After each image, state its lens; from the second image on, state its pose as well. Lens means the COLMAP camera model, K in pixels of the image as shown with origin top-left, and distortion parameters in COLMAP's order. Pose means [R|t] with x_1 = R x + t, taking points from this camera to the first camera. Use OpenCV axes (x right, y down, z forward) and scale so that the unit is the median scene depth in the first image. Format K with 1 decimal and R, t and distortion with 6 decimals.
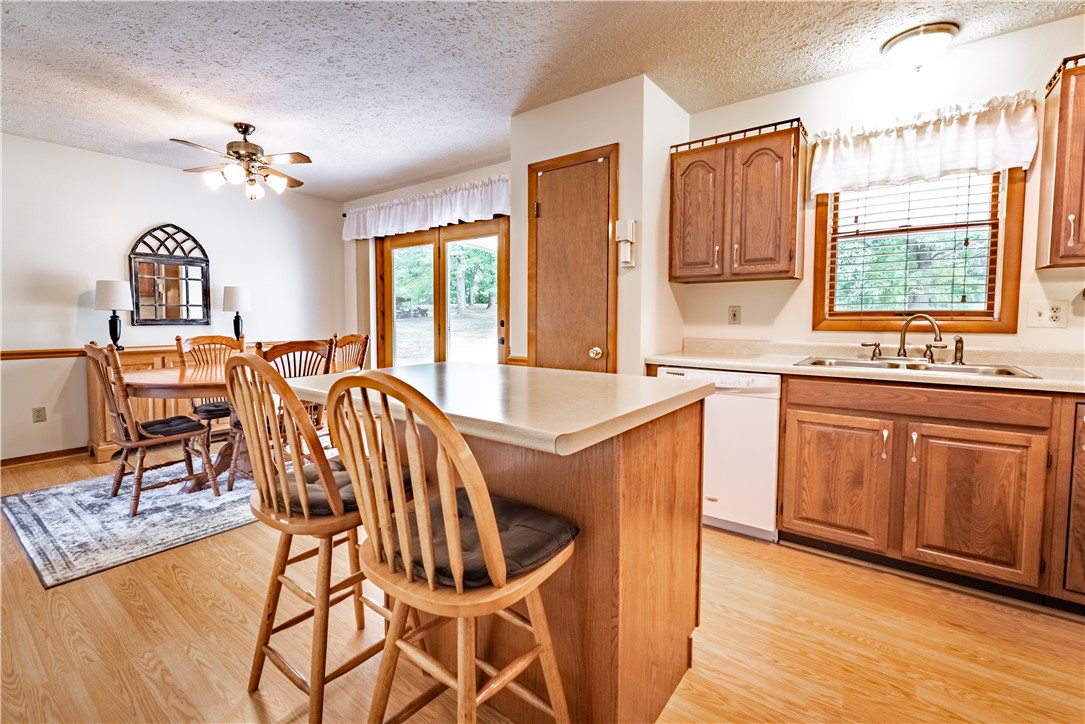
lens RADIAL K [[495.9, 0, 538.6], [0, 495.9, 342.6], [0, 0, 1]] dist [-0.003132, -0.000055]
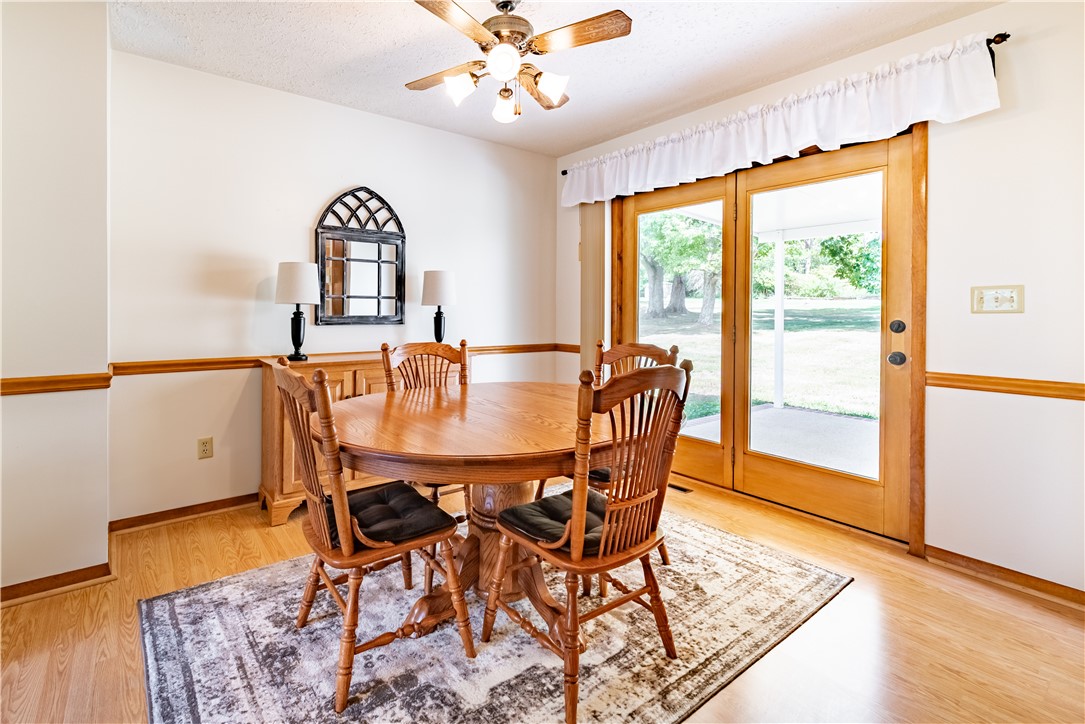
lens RADIAL K [[520.9, 0, 520.0], [0, 520.9, 308.0], [0, 0, 1]] dist [0.002578, 0.000704]
pose [[0.966429, -0.000271, -0.256933, -0.332048], [-0.013562, 0.998551, -0.052069, -0.023489], [0.256575, 0.053805, 0.965026, 0.333390]]
